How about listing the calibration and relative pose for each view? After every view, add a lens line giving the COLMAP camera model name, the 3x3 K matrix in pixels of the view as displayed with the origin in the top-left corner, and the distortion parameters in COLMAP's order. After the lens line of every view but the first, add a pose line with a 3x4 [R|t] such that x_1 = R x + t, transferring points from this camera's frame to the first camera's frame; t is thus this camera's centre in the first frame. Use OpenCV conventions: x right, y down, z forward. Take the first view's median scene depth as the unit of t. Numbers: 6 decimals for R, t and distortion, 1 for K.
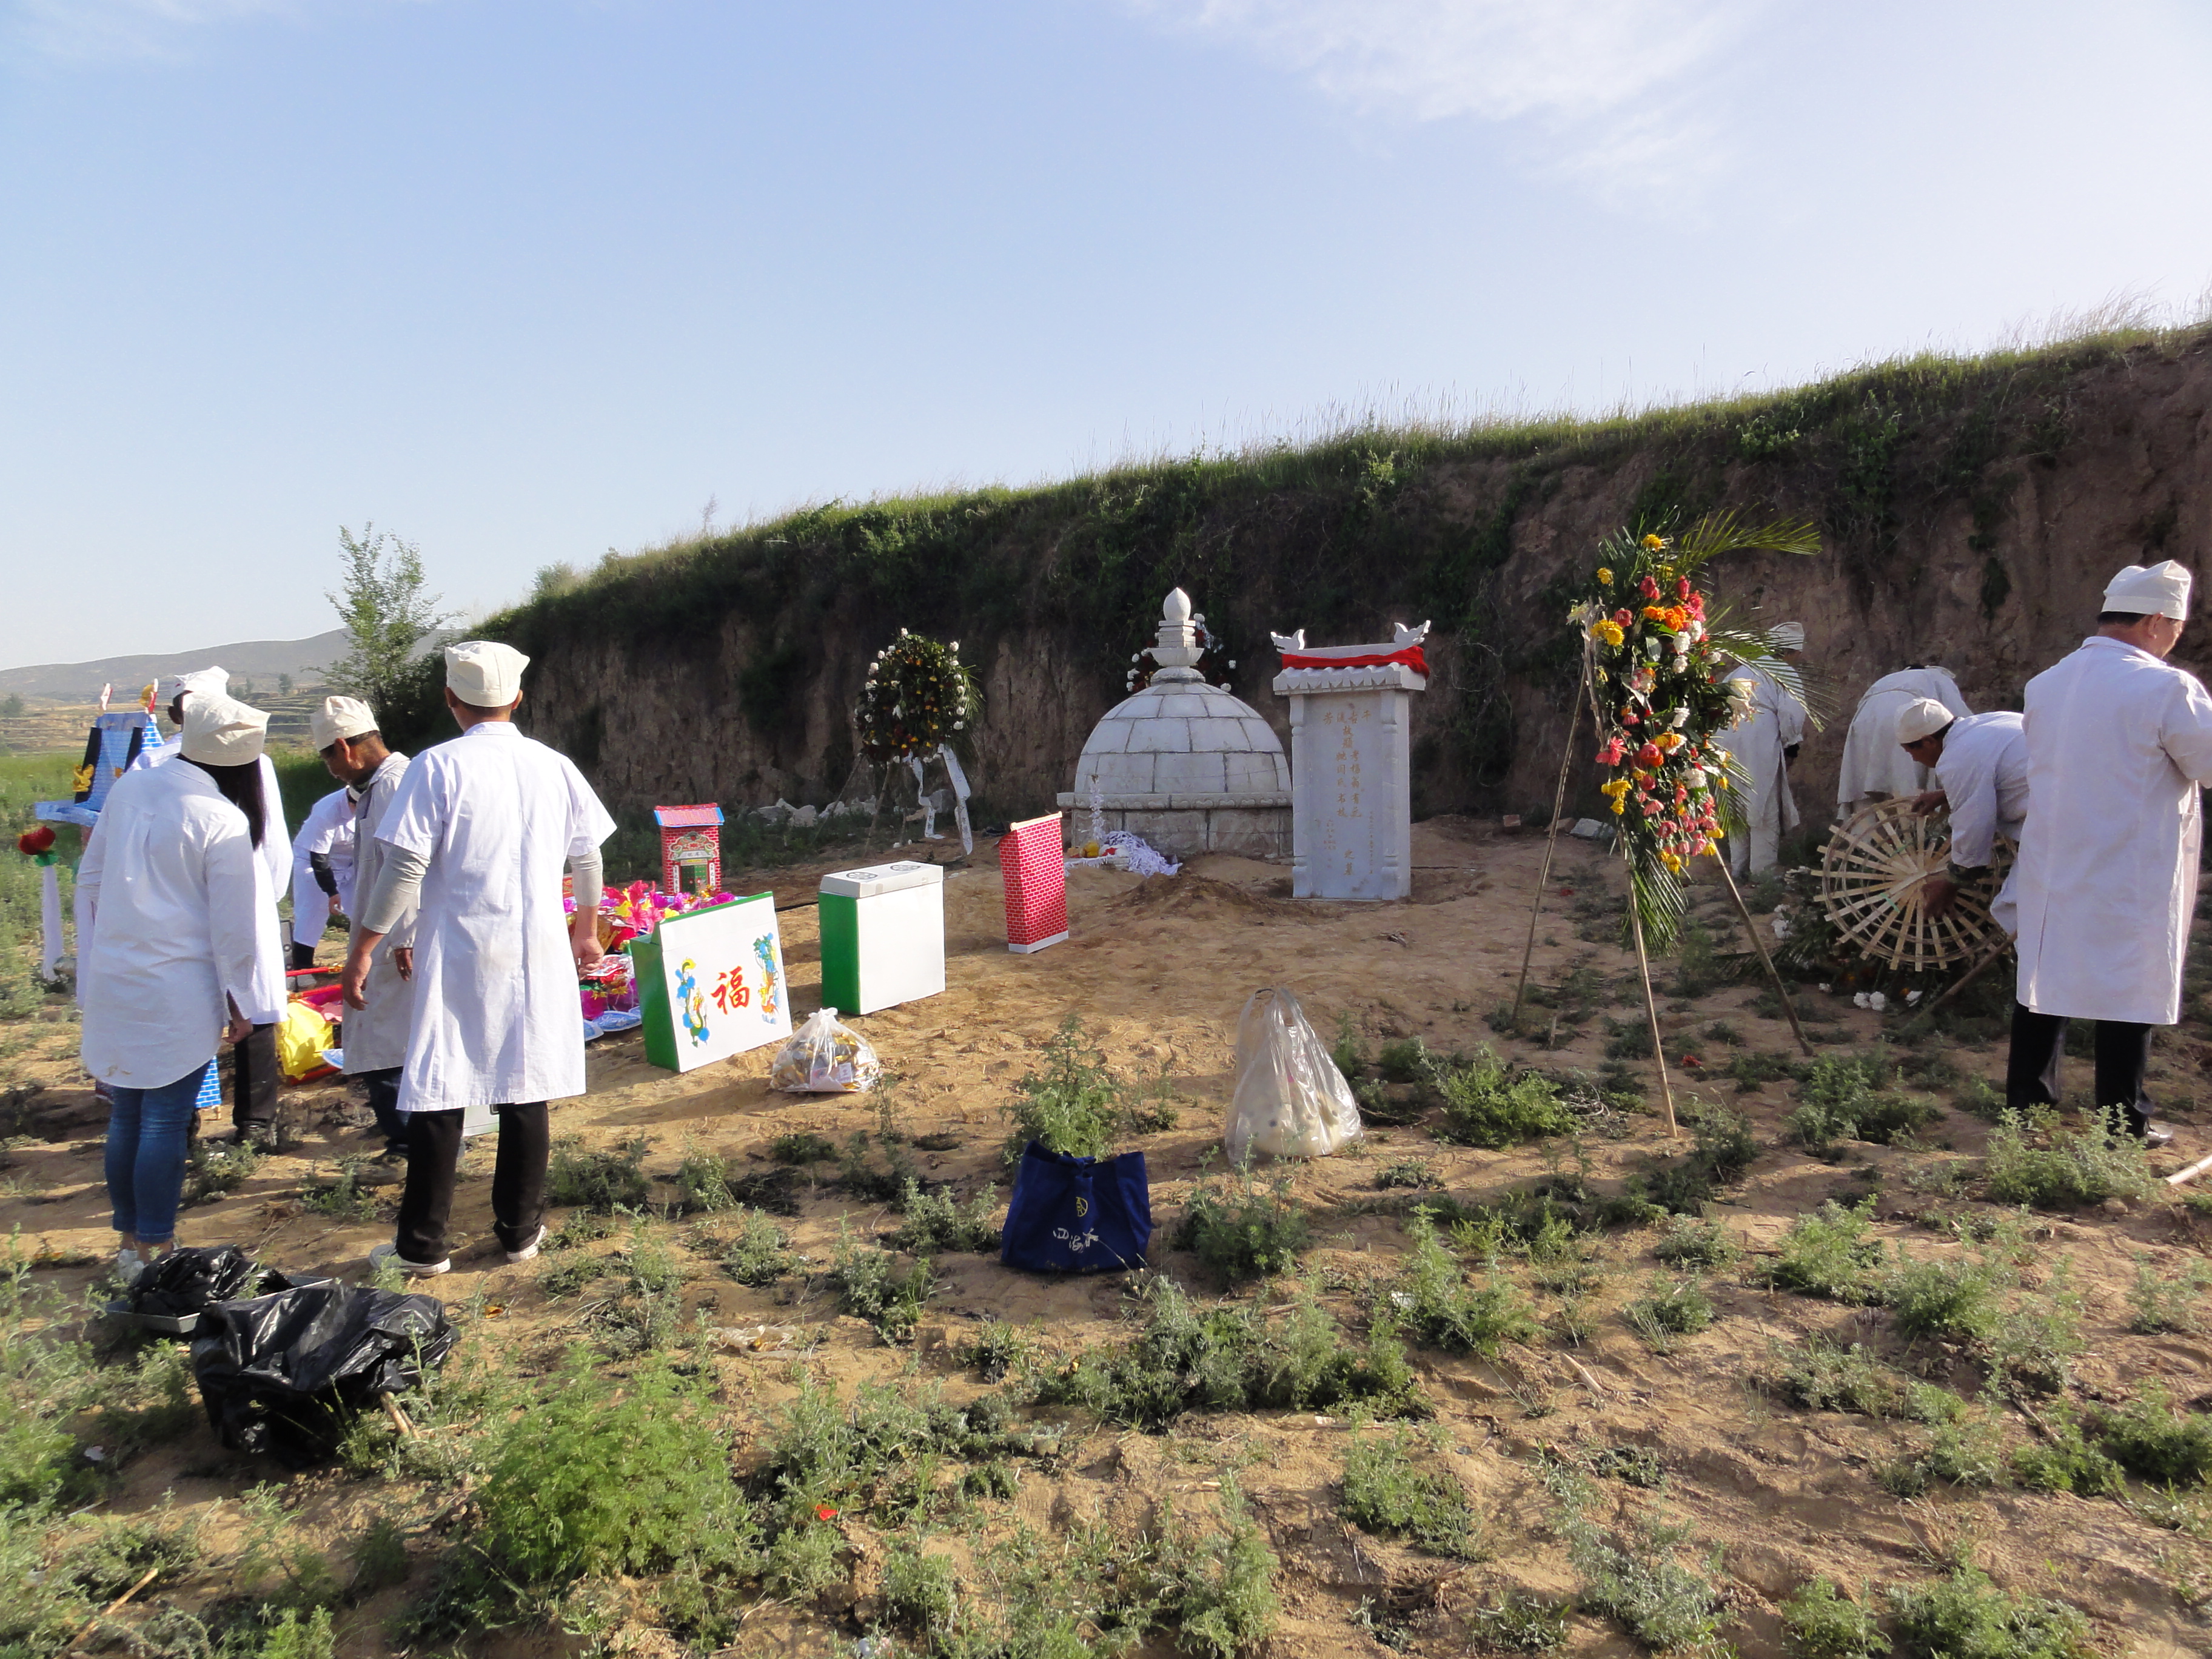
lens RADIAL K [[1552.9, 0, 1107.2], [0, 1552.9, 832.1], [0, 0, 1]] dist [-0.004333, 0.004800]
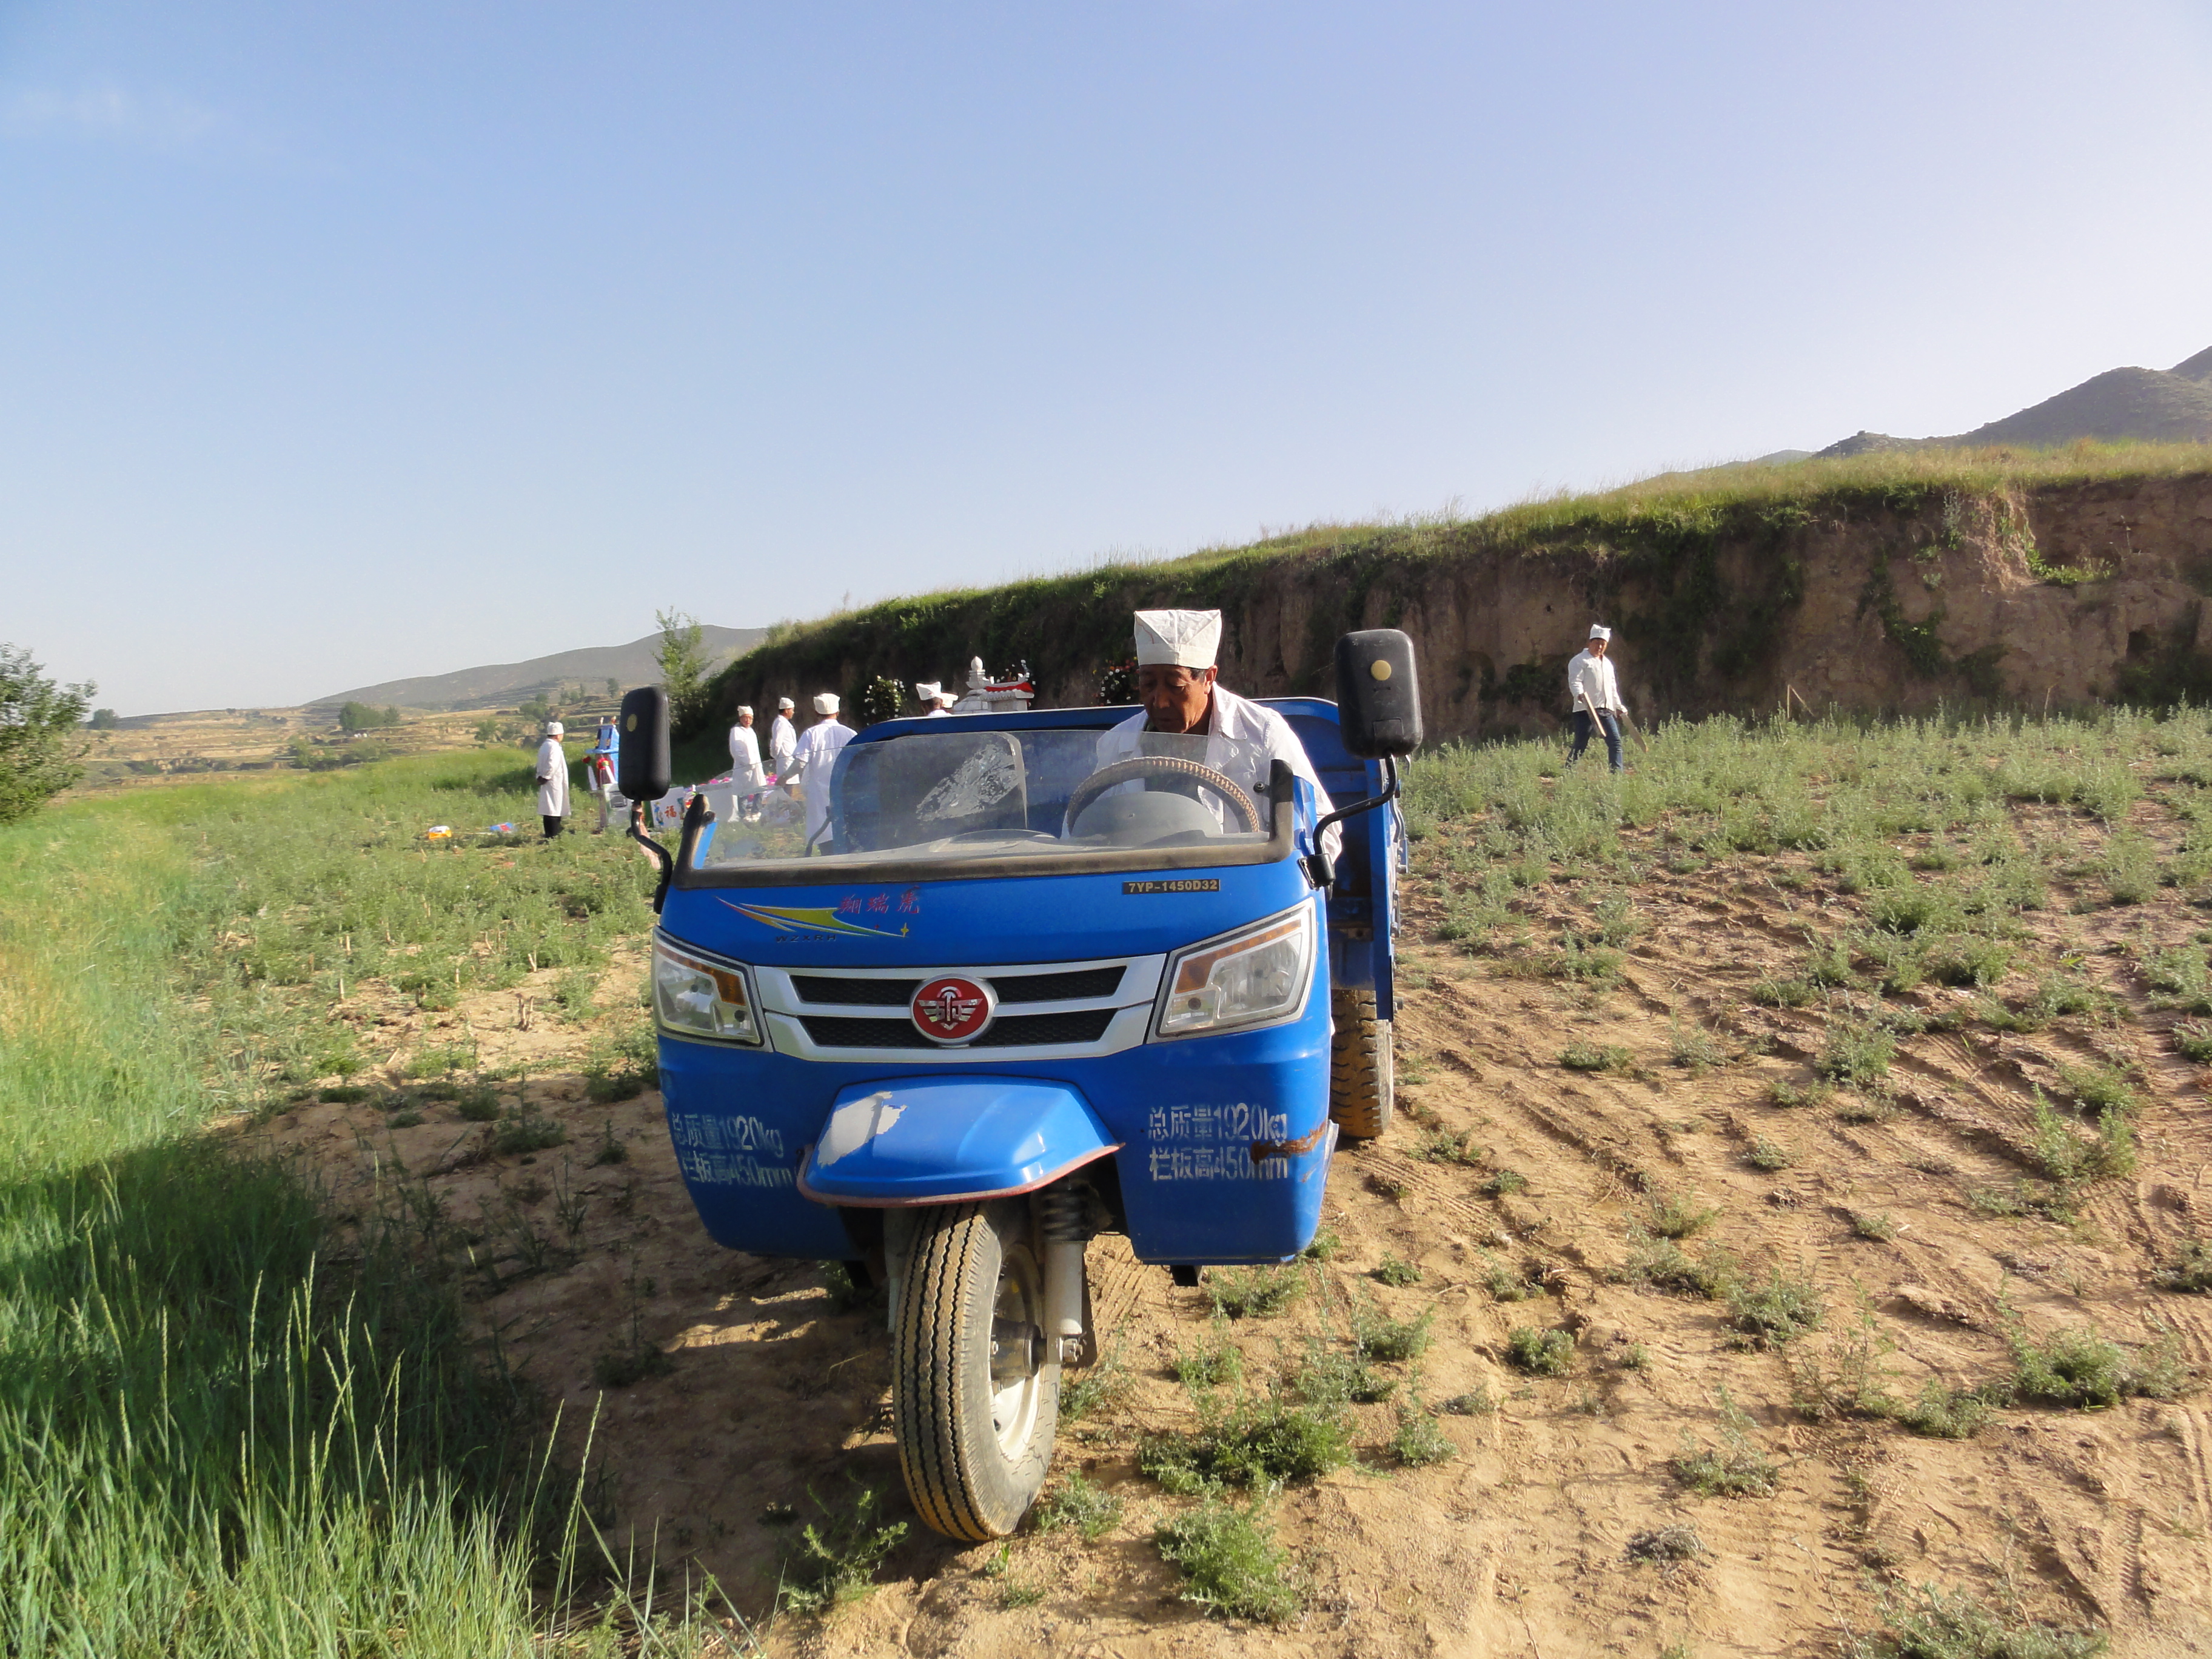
lens RADIAL K [[1552.9, 0, 1117.0], [0, 1552.9, 829.1], [0, 0, 1]] dist [-0.004333, 0.004800]
pose [[0.984348, -0.025225, -0.174420, 0.796788], [0.027827, 0.999535, 0.012489, 0.106221], [0.174023, -0.017147, 0.984592, -1.604981]]
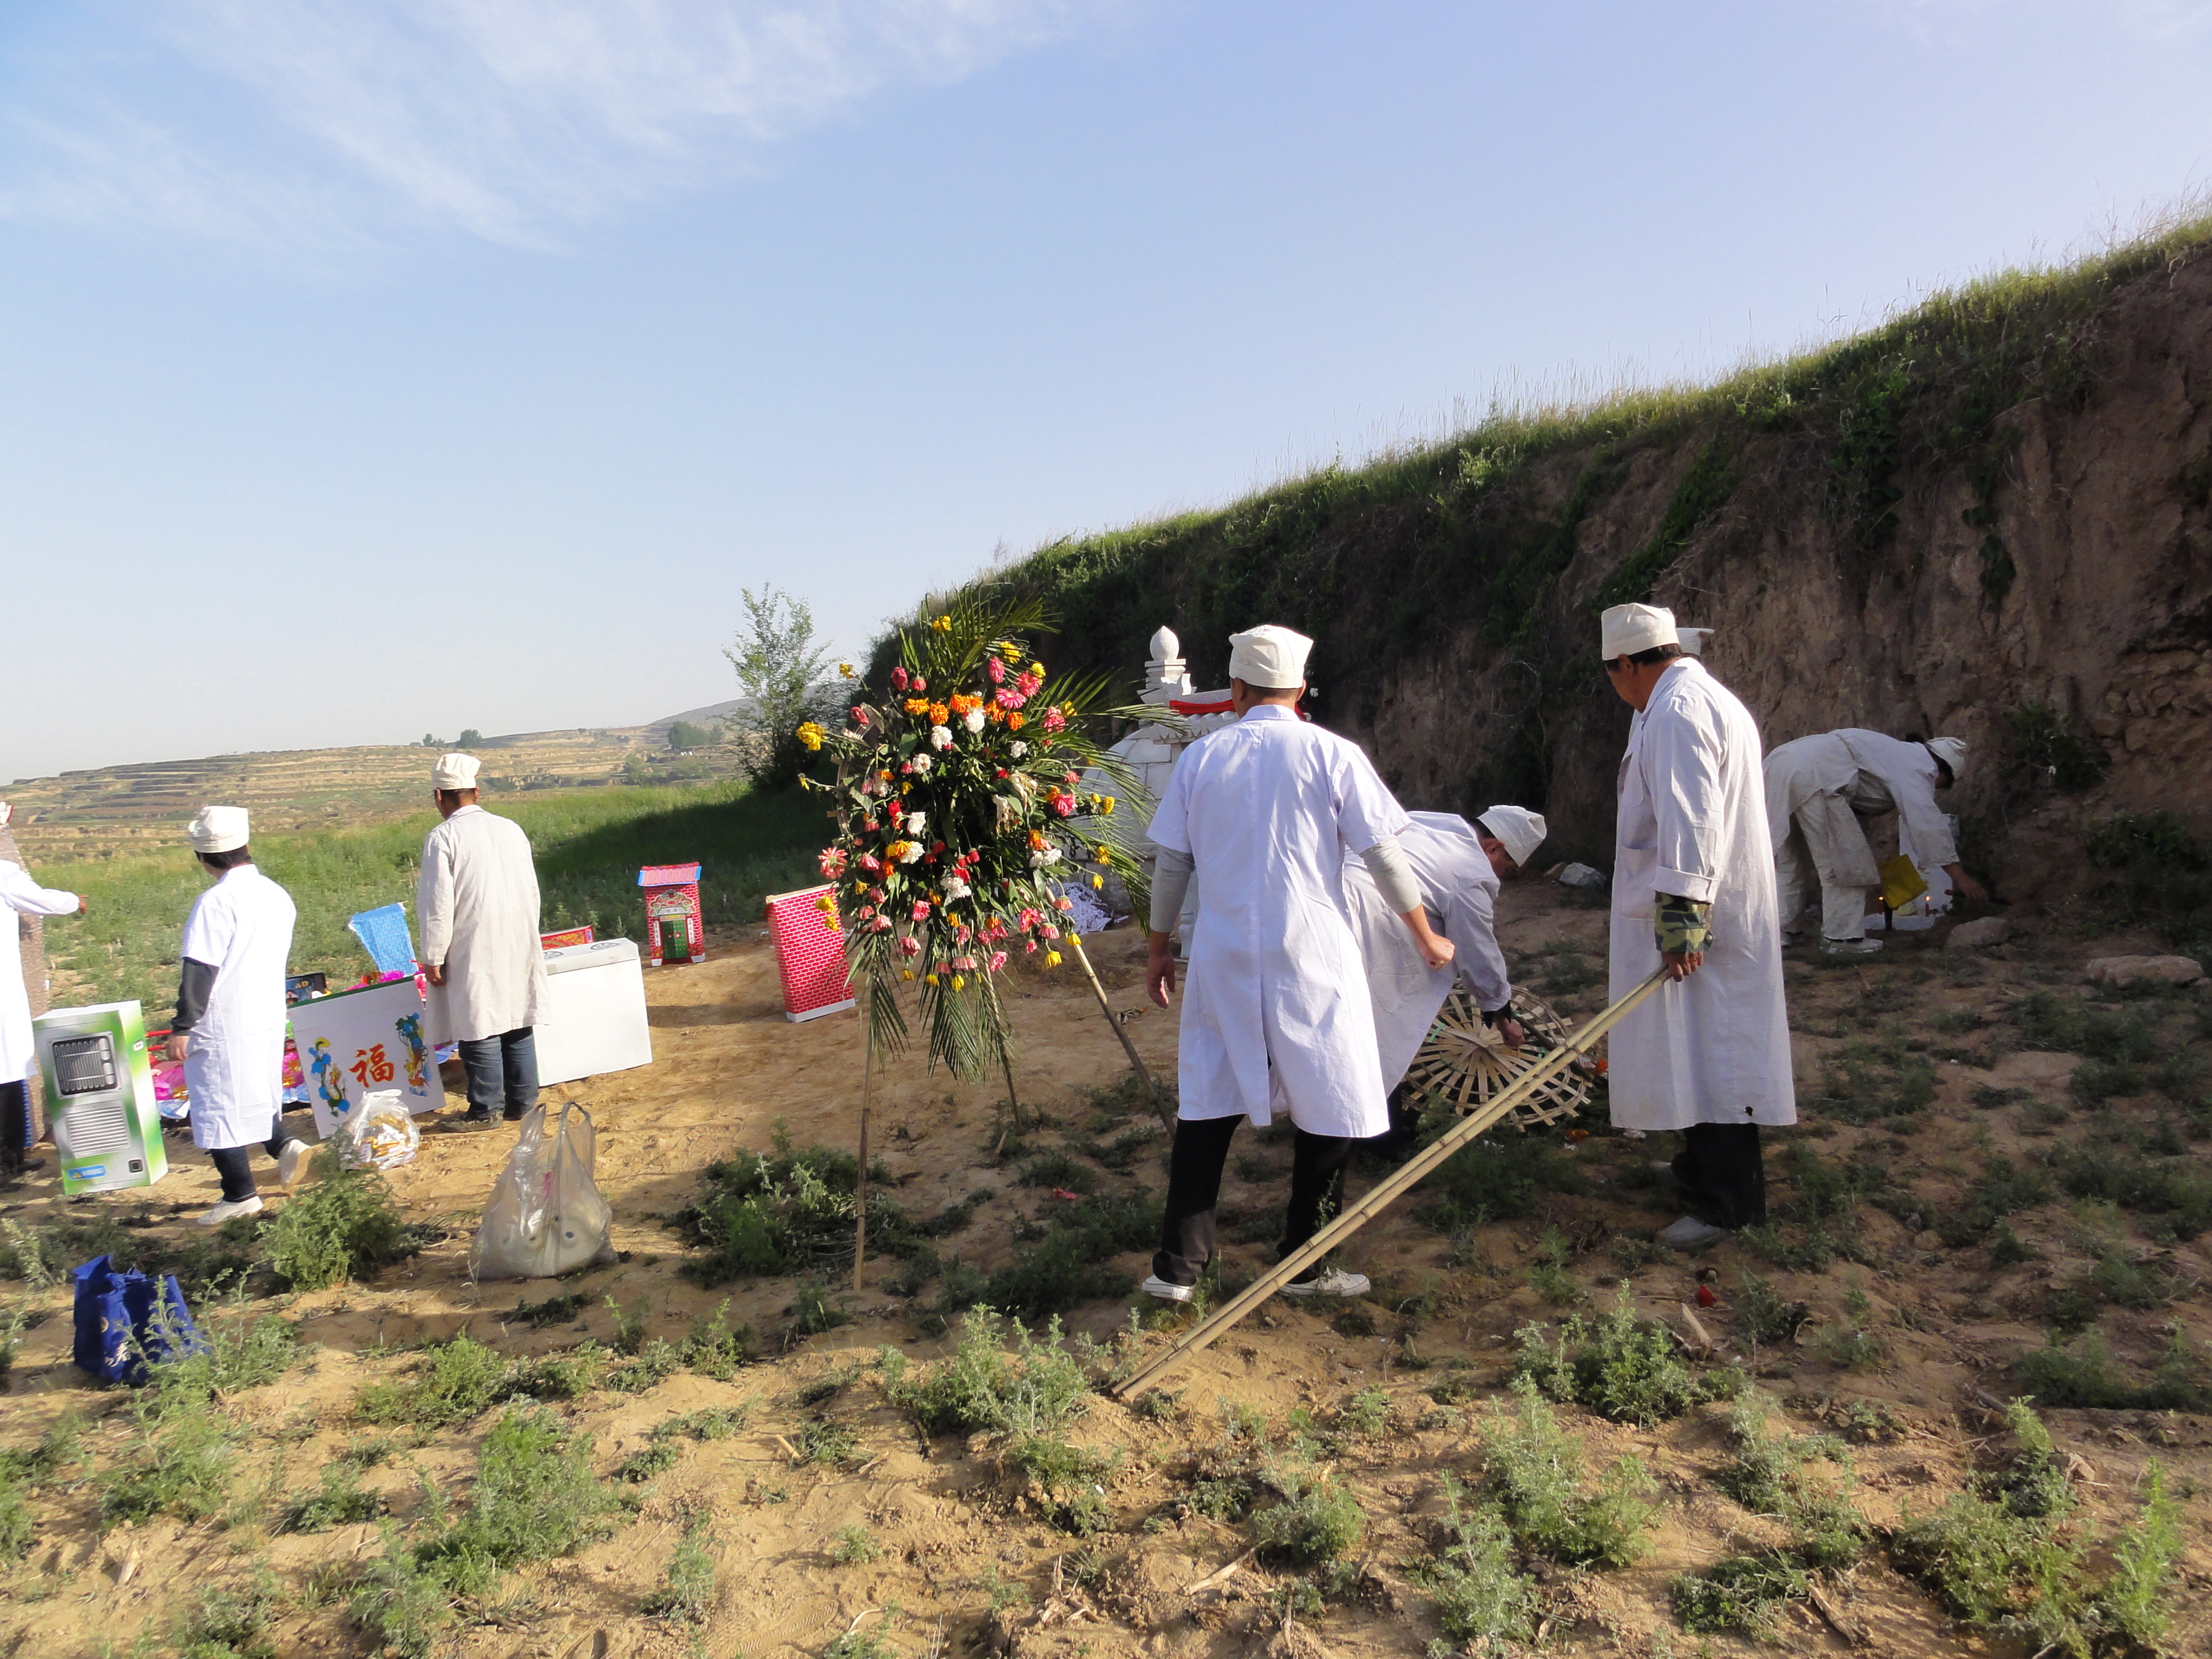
lens RADIAL K [[1552.9, 0, 1110.2], [0, 1552.9, 823.4], [0, 0, 1]] dist [-0.004333, 0.004800]
pose [[0.931511, -0.021375, -0.363084, 0.421574], [0.020668, 0.999769, -0.005833, -0.034558], [0.363125, -0.002071, 0.931738, 0.102657]]
